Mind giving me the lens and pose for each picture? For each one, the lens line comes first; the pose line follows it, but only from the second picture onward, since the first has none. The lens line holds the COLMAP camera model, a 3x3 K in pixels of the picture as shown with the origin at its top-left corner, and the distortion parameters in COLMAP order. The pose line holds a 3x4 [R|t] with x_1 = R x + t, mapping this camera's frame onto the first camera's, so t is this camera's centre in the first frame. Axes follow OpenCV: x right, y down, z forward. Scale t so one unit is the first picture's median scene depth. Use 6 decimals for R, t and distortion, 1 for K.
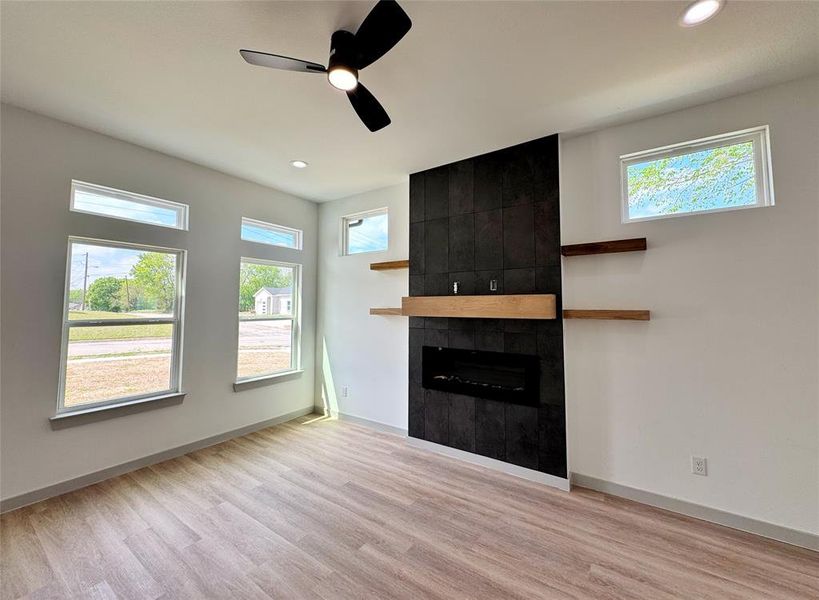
lens RADIAL K [[331.5, 0, 414.1], [0, 331.5, 286.3], [0, 0, 1]] dist [-0.003715, 0.001365]
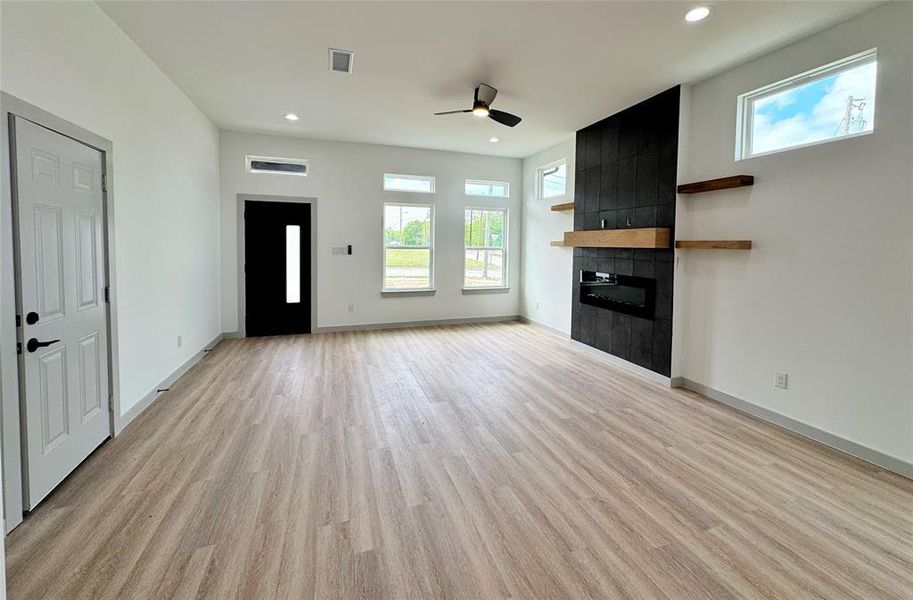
lens RADIAL K [[363.8, 0, 454.5], [0, 363.8, 256.9], [0, 0, 1]] dist [-0.003366, 0.000999]
pose [[0.802444, 0.029448, -0.596000, 0.522411], [0.024901, 0.996259, 0.082750, 0.001538], [0.596207, -0.081243, 0.798709, -0.445568]]
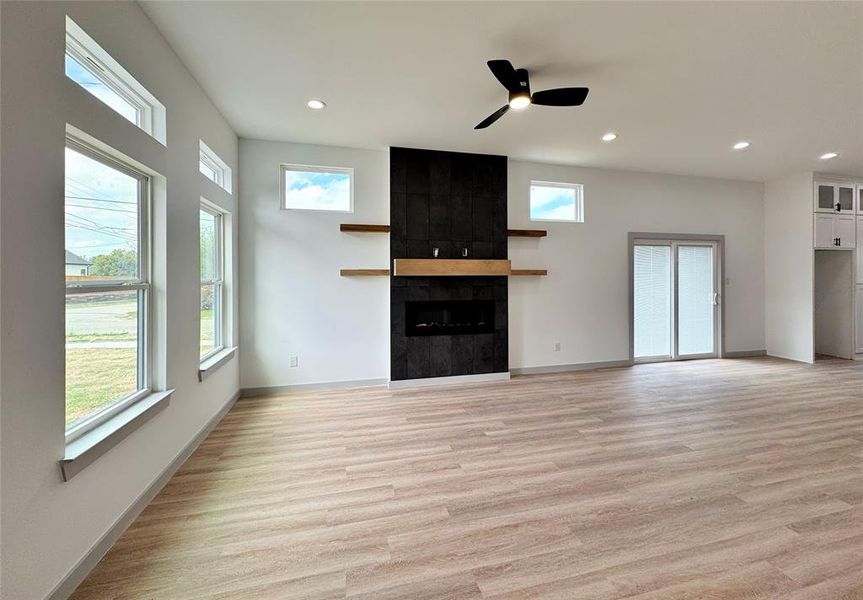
lens RADIAL K [[343.8, 0, 426.8], [0, 343.8, 275.0], [0, 0, 1]] dist [-0.002033, 0.001123]
pose [[0.667243, -0.003500, 0.744832, -0.925916], [-0.041134, 0.998290, 0.041539, 0.038214], [-0.743703, -0.058354, 0.665958, 0.161482]]
